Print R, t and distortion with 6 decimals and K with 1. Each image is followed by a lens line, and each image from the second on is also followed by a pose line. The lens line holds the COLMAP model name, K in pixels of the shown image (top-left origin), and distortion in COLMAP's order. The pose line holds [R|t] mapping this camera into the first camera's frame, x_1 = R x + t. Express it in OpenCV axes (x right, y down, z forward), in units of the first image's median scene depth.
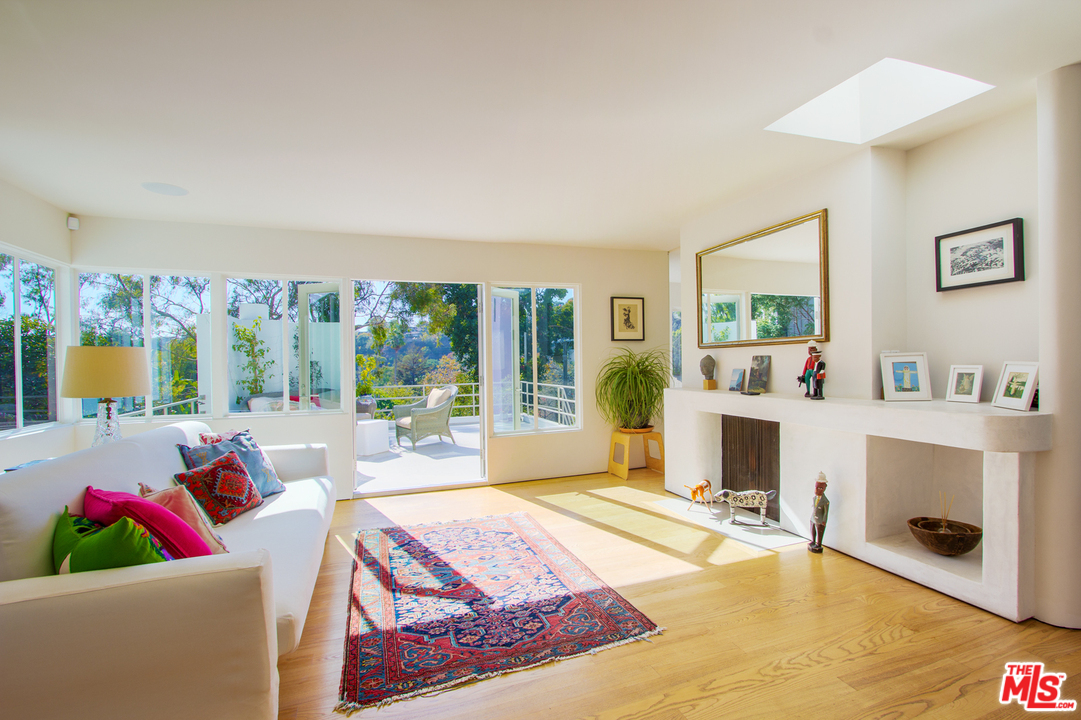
lens RADIAL K [[492.8, 0, 540.5], [0, 492.8, 360.0], [0, 0, 1]] dist [-0.012280, -0.000061]
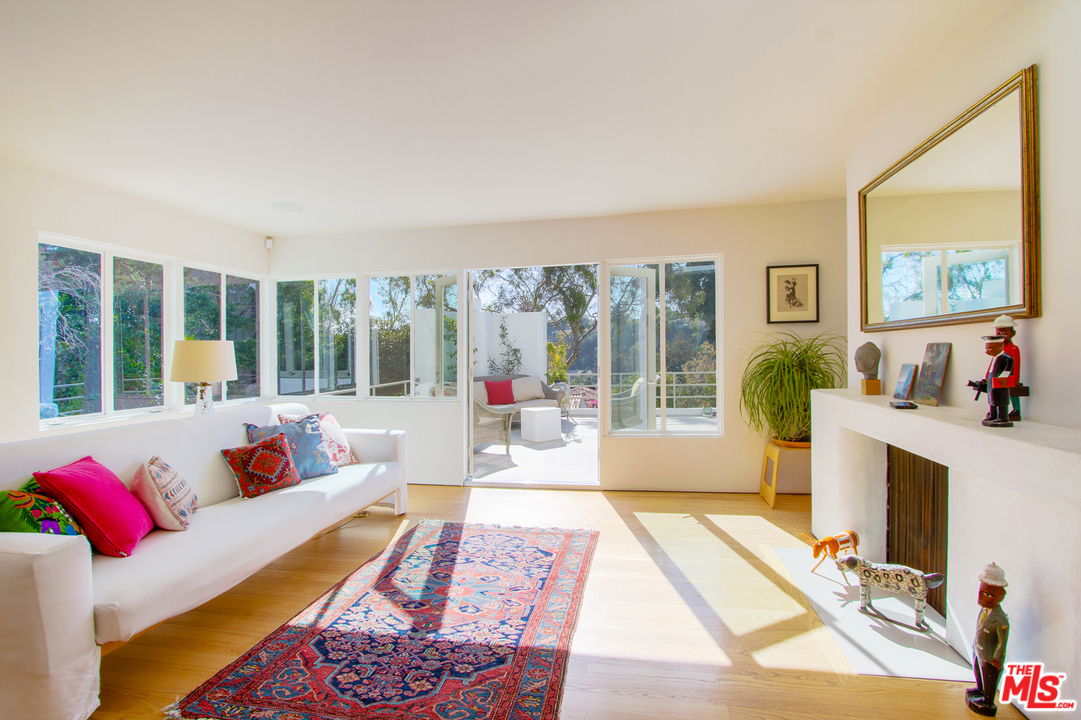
lens RADIAL K [[491.2, 0, 547.0], [0, 491.2, 350.8], [0, 0, 1]] dist [-0.013430, 0.000419]
pose [[0.868645, 0.001506, -0.495433, 0.342798], [0.002754, 0.999965, 0.007868, -0.005896], [0.495427, -0.008199, 0.868611, 0.257478]]
